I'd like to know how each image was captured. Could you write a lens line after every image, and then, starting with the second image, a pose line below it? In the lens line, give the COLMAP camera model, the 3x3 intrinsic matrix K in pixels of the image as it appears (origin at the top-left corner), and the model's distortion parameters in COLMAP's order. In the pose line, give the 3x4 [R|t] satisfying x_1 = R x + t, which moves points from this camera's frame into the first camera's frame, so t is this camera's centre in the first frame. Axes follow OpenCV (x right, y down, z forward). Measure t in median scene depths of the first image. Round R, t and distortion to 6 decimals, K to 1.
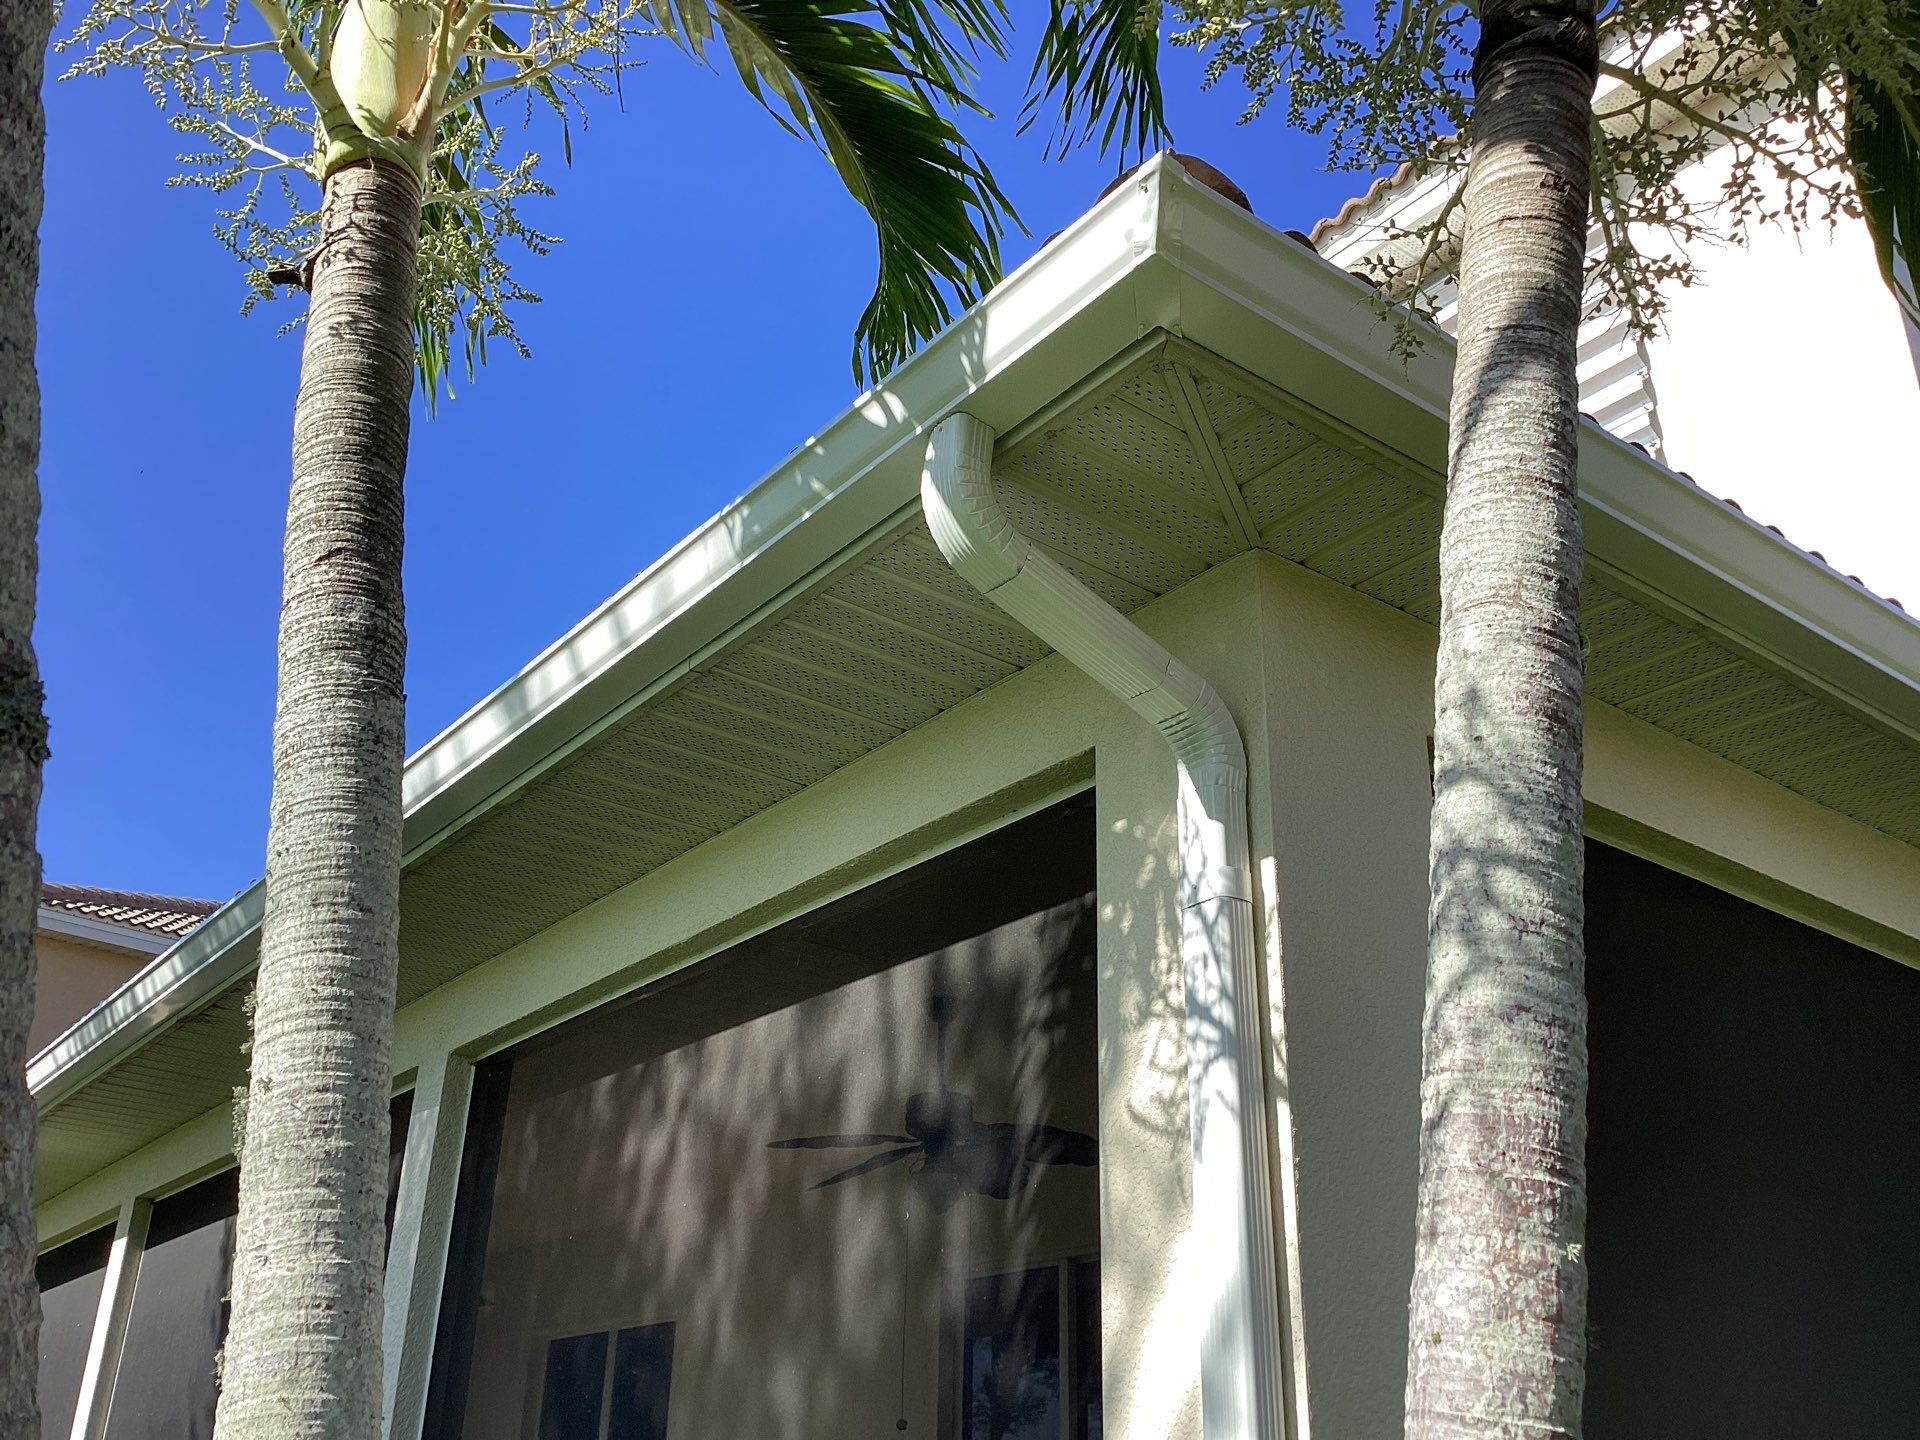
lens RADIAL K [[1745.1, 0, 962.0], [0, 1745.1, 710.7], [0, 0, 1]] dist [0.125284, -0.238382]
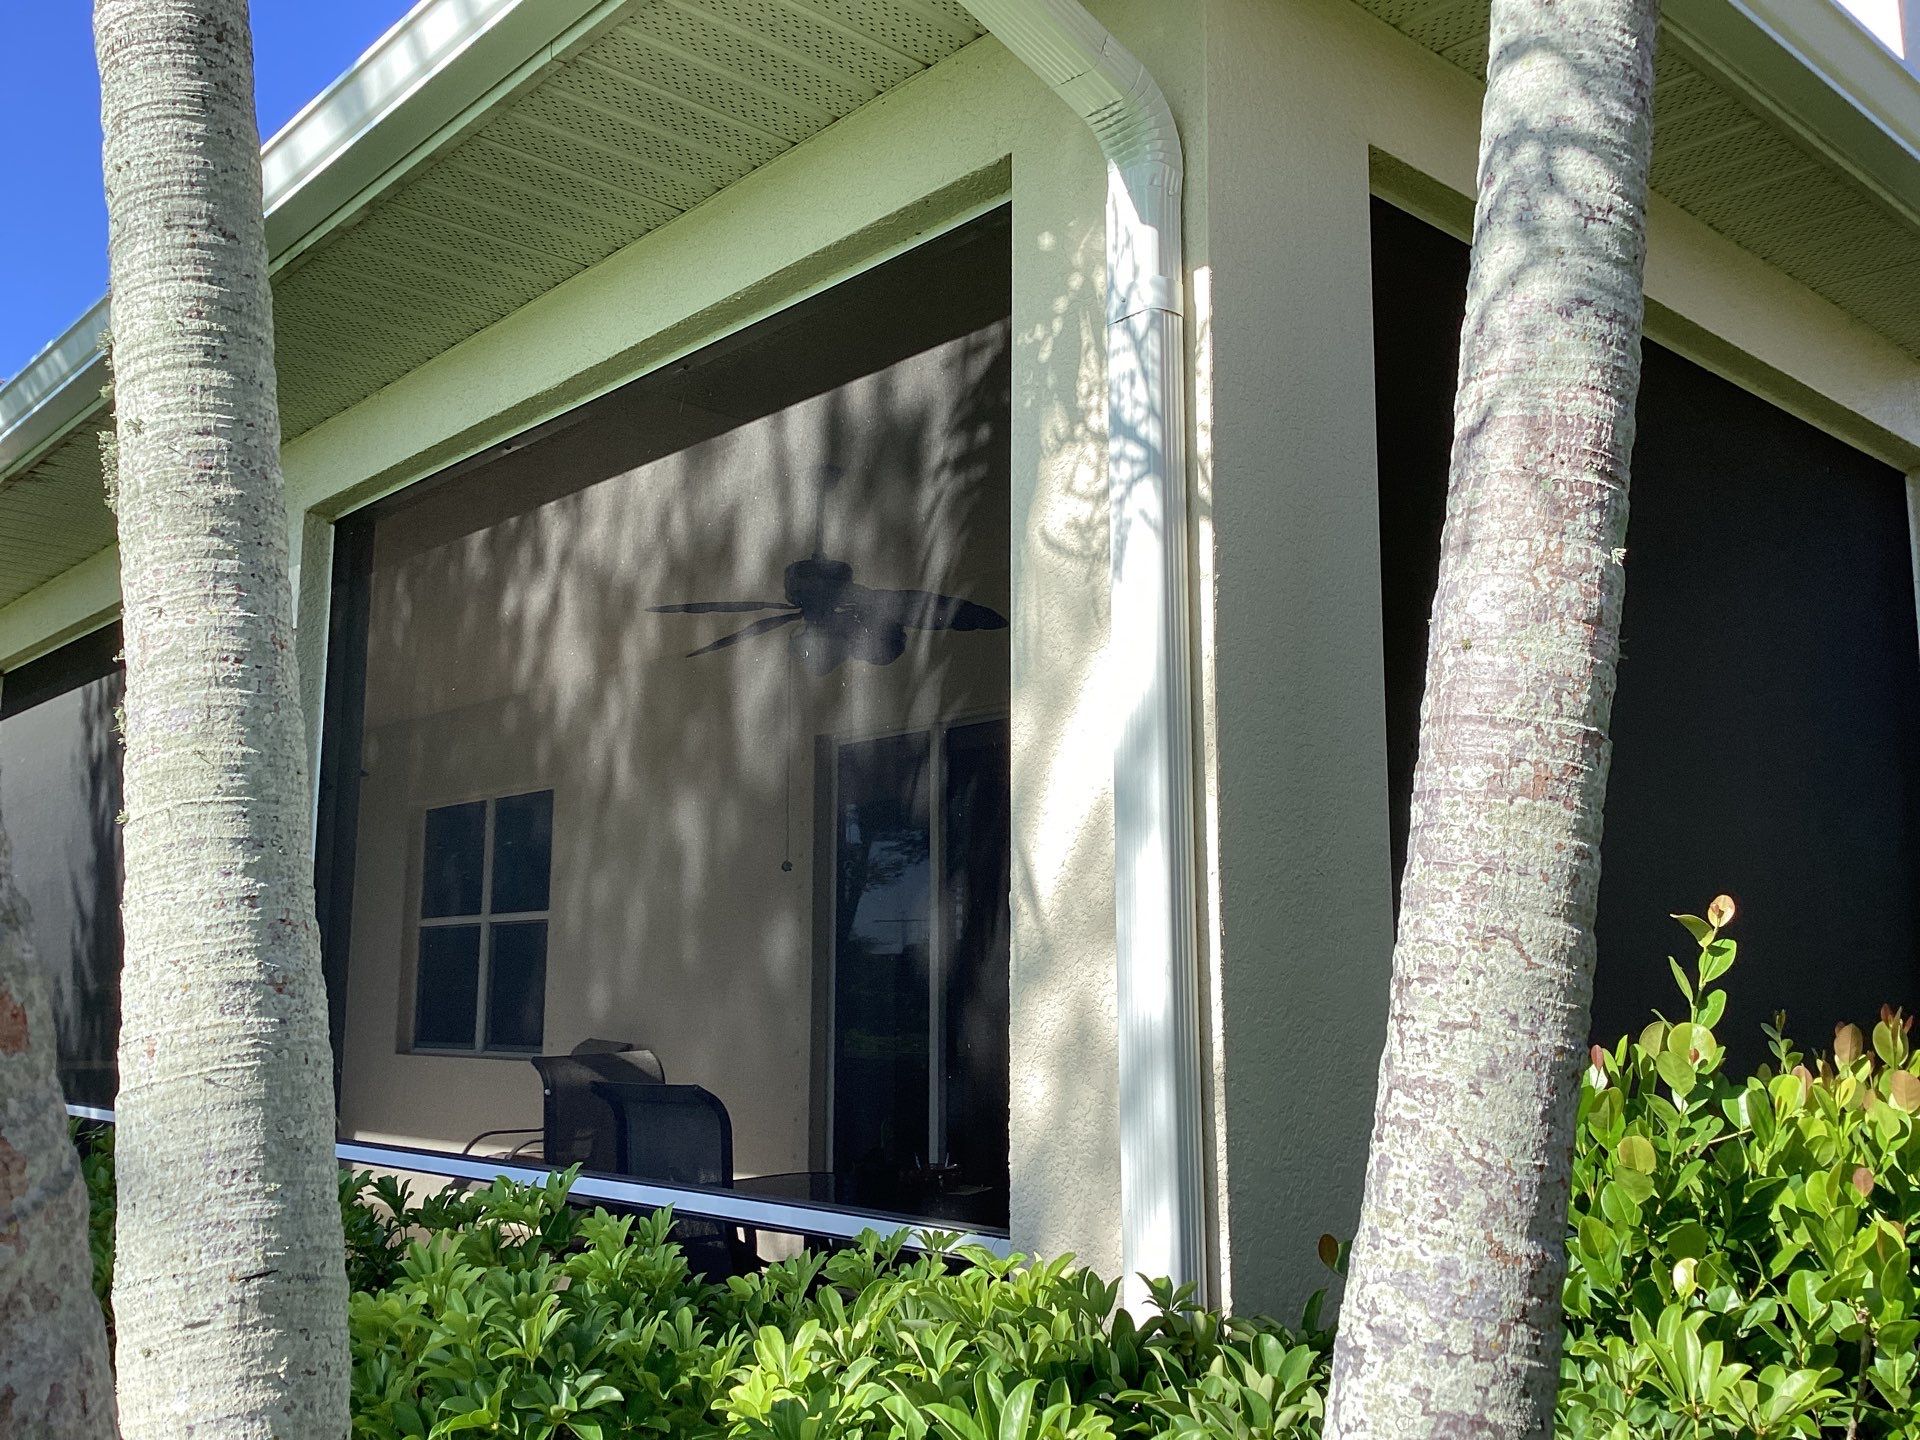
lens RADIAL K [[1745.1, 0, 962.0], [0, 1745.1, 710.7], [0, 0, 1]] dist [0.125284, -0.238382]
pose [[0.996464, -0.005578, 0.083836, -0.034090], [-0.017636, 0.961683, 0.273595, 0.058046], [-0.082150, -0.274106, 0.958184, 0.047717]]
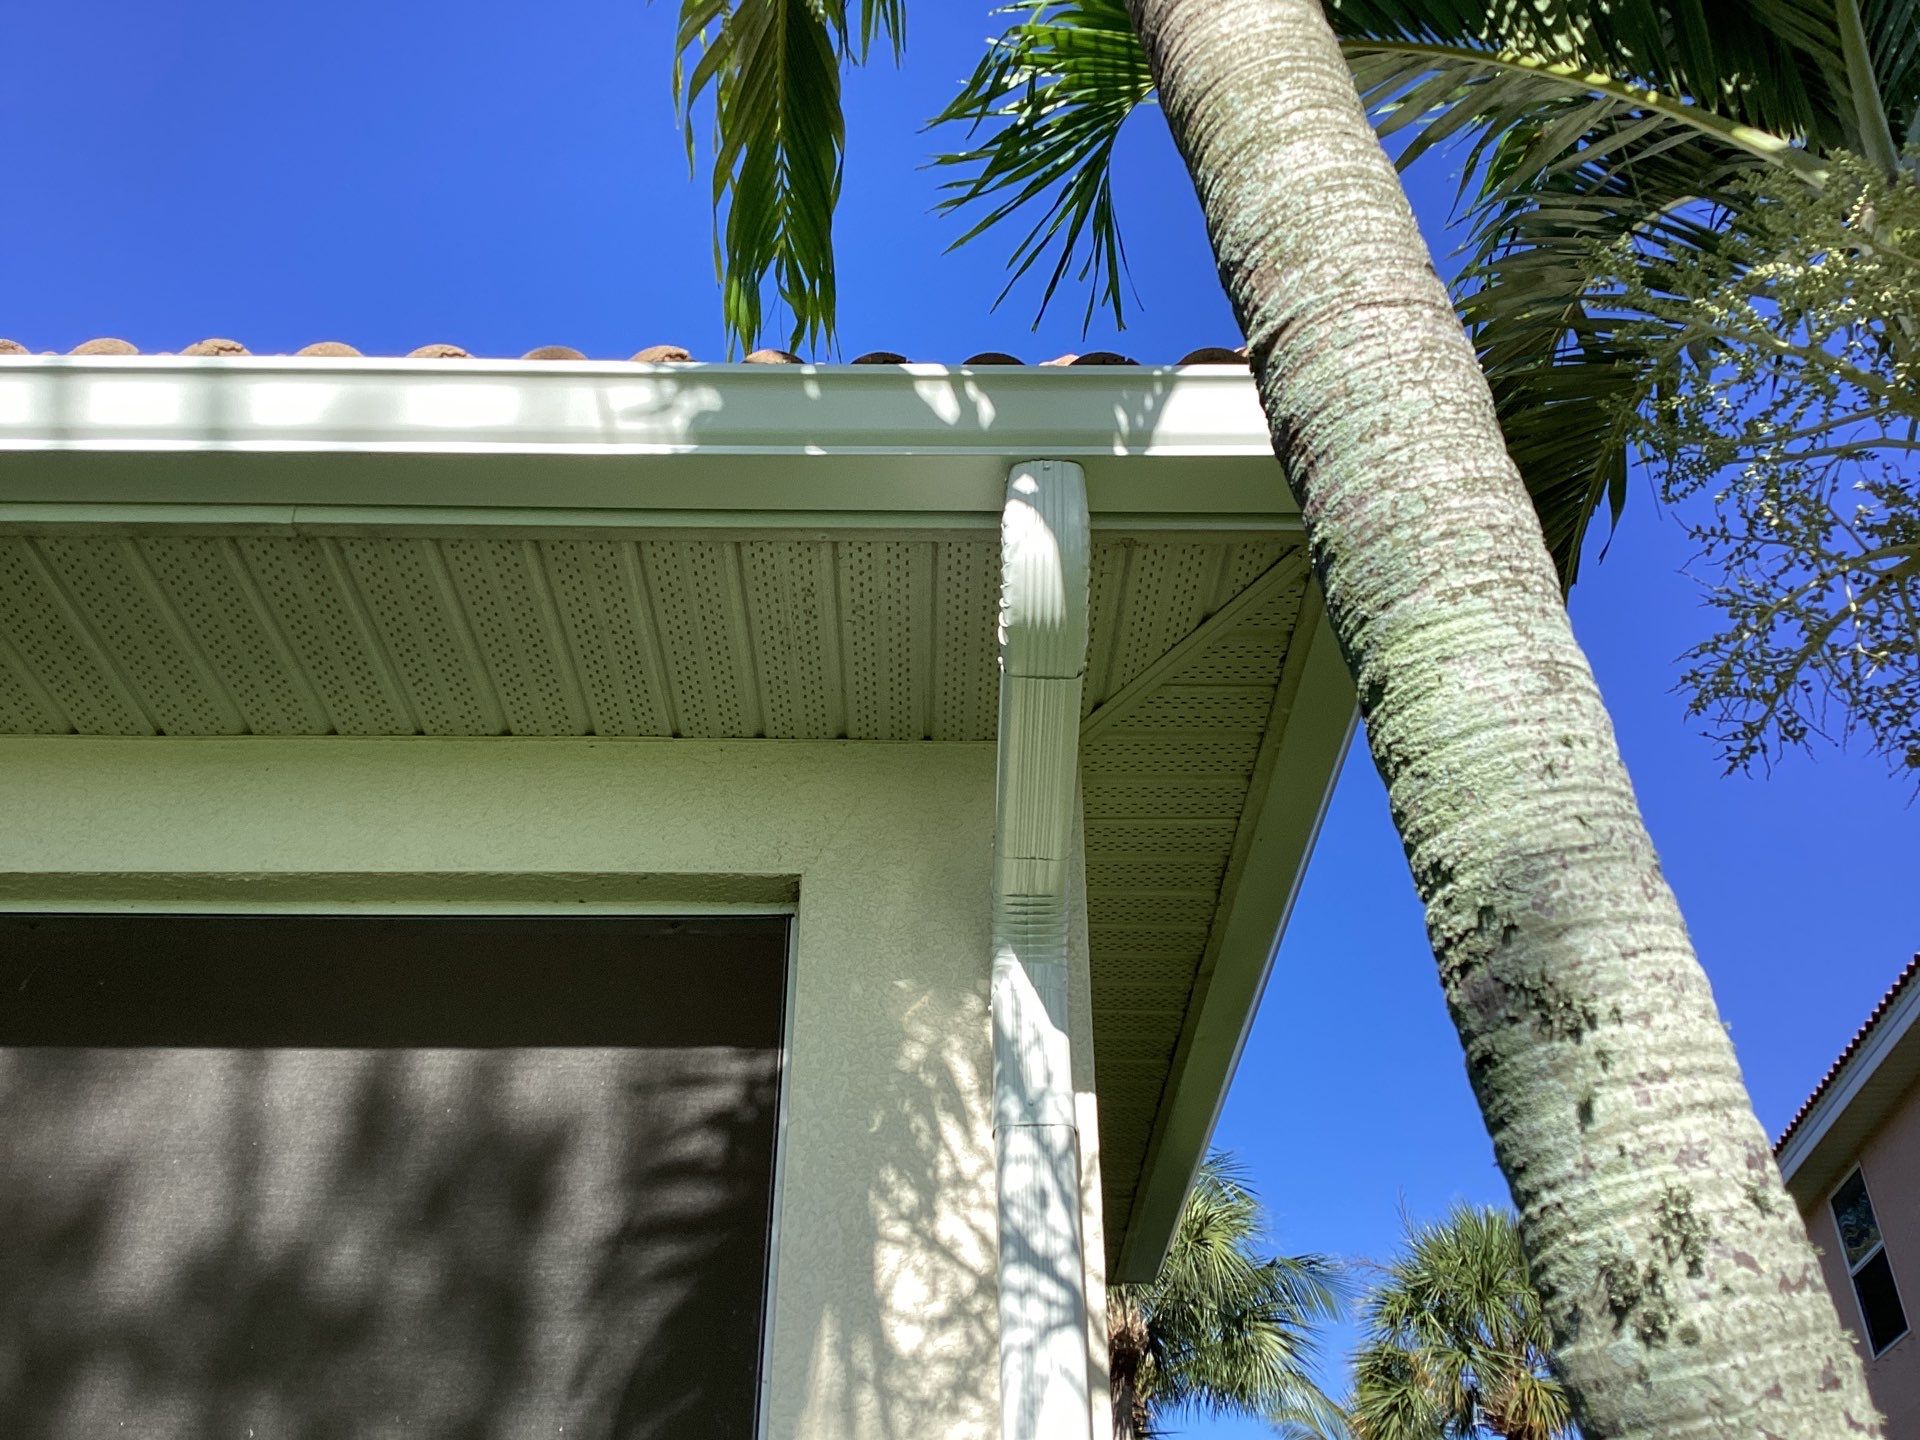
lens RADIAL K [[1719.3, 0, 942.4], [0, 1719.3, 688.2], [0, 0, 1]] dist [0.067966, -0.127616]
pose [[0.597663, 0.427997, 0.677951, -0.541484], [-0.325743, 0.902282, -0.282453, 0.172059], [-0.732592, -0.052026, 0.678677, 0.503036]]
